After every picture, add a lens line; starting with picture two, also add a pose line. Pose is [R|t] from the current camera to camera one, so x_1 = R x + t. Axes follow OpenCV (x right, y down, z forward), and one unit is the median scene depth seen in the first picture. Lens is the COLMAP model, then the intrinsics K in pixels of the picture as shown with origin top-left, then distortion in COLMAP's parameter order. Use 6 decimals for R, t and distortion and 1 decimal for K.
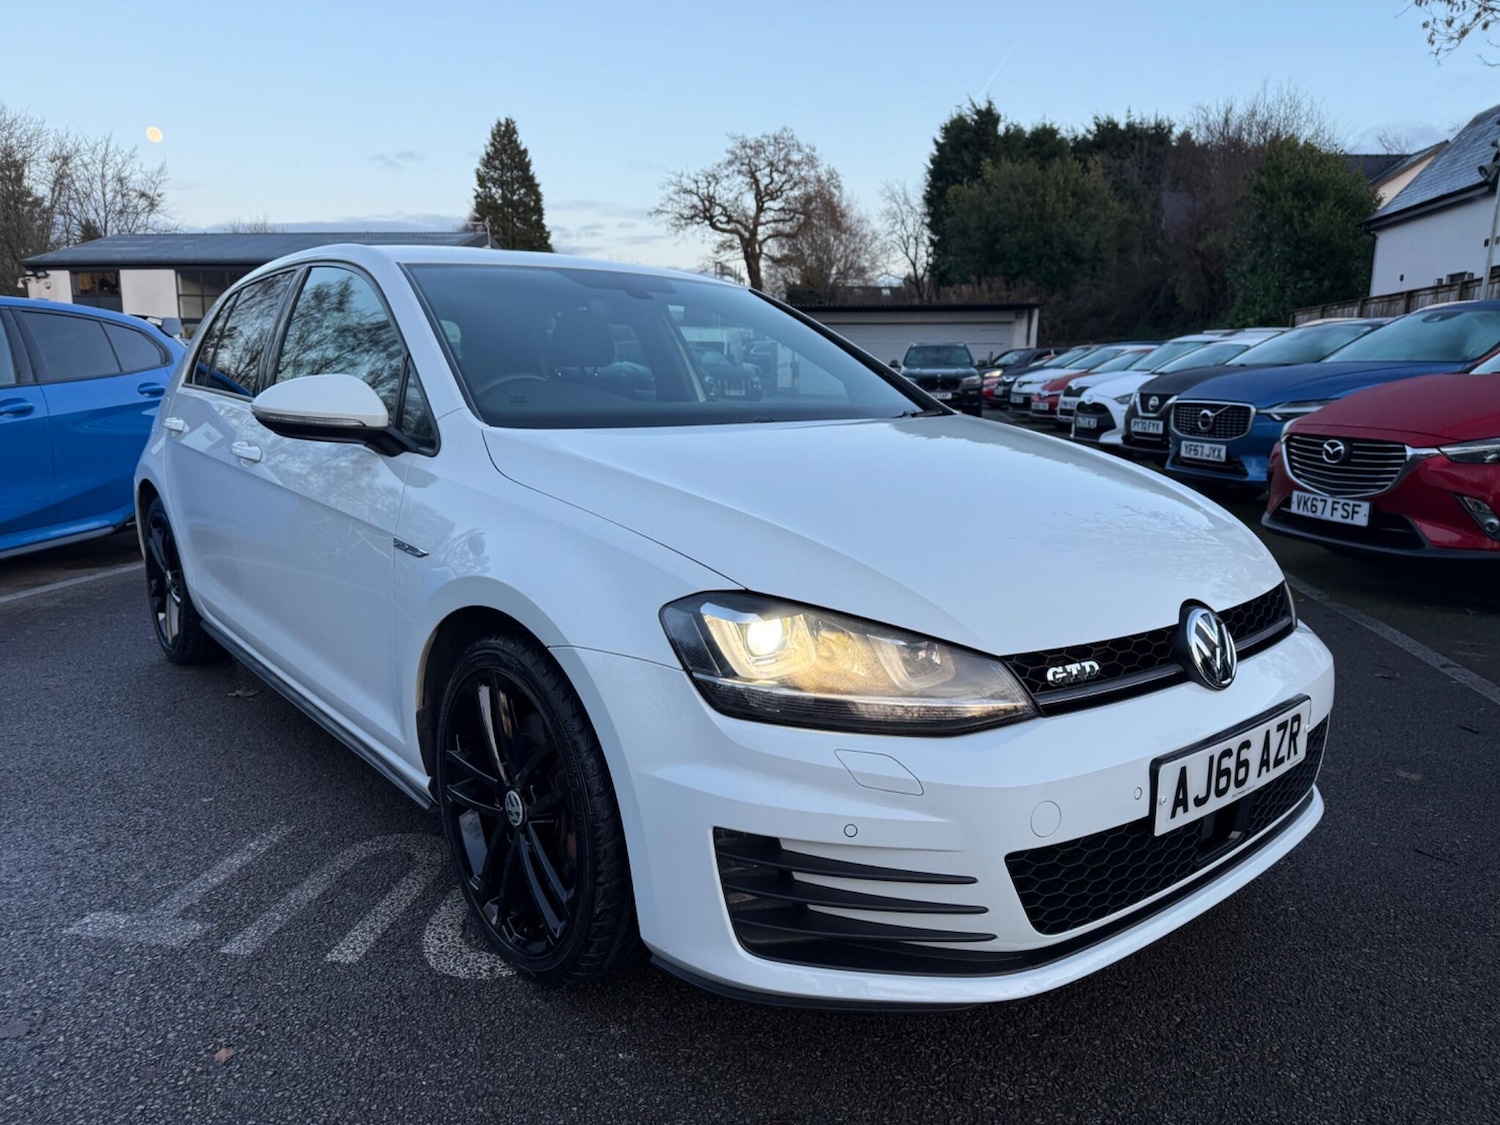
lens RADIAL K [[1078.5, 0, 744.8], [0, 1078.5, 570.7], [0, 0, 1]] dist [0.012332, -0.014187]
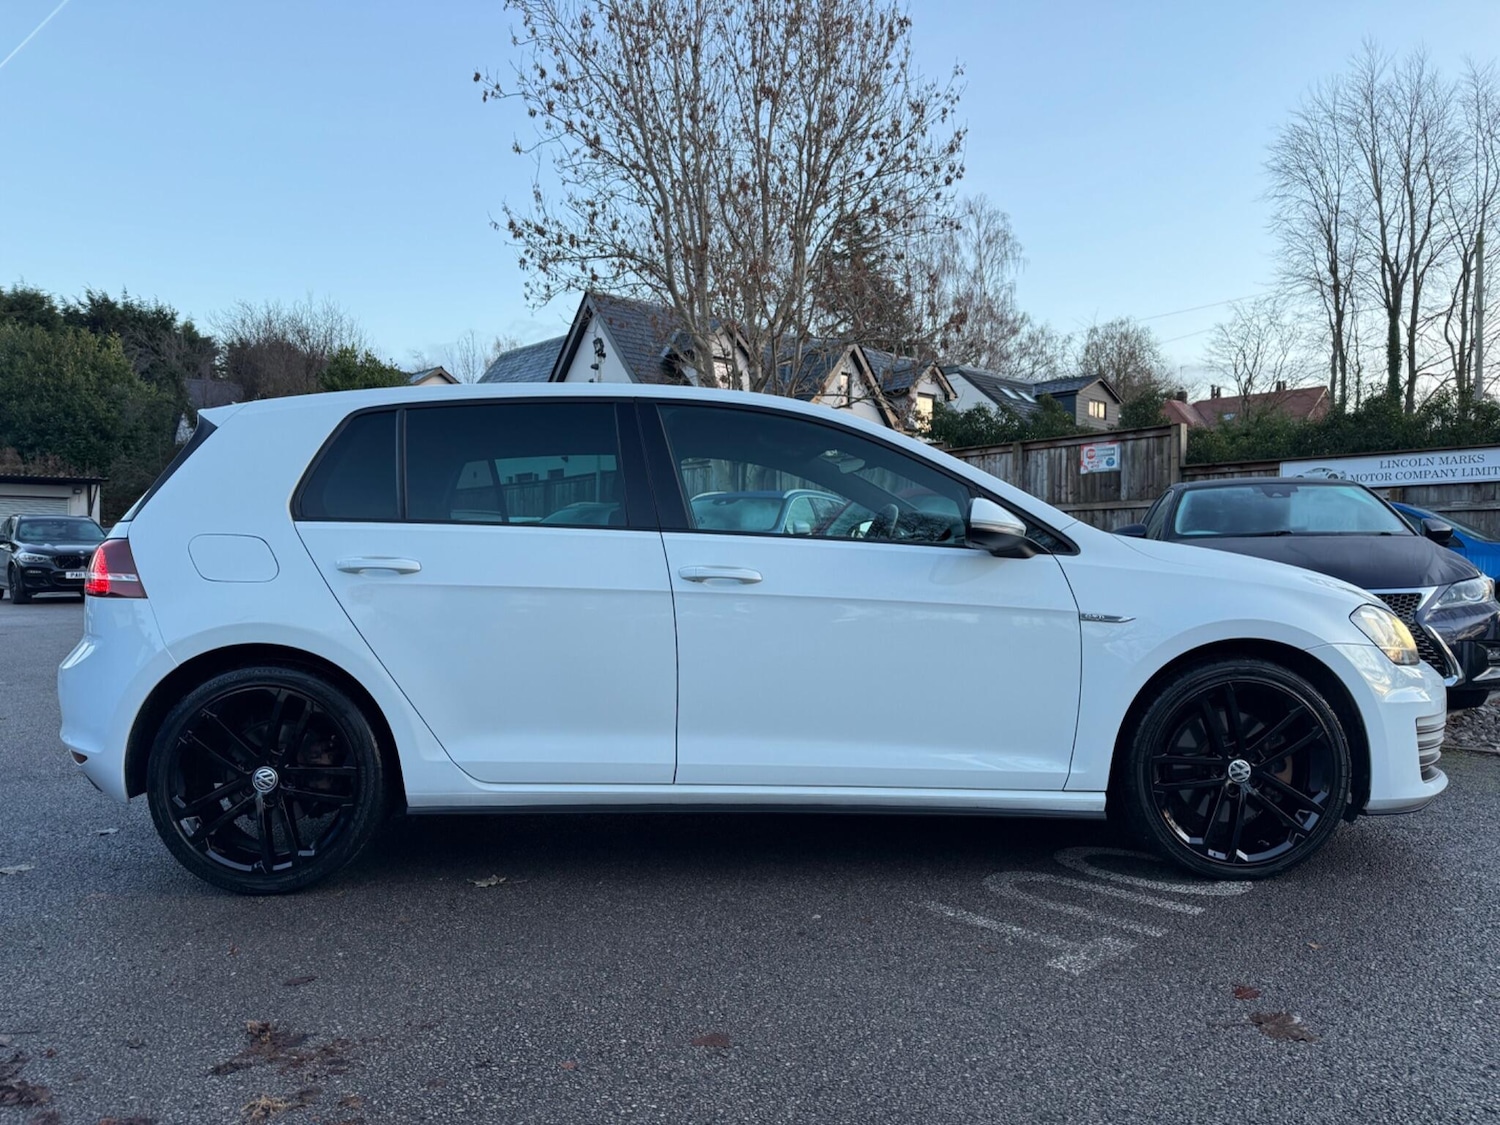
lens RADIAL K [[1078.5, 0, 744.8], [0, 1078.5, 570.7], [0, 0, 1]] dist [0.012332, -0.014187]
pose [[0.610687, -0.019237, 0.791639, -0.146789], [0.153280, 0.983669, -0.094340, -0.001793], [-0.776896, 0.178955, 0.603662, 0.044752]]
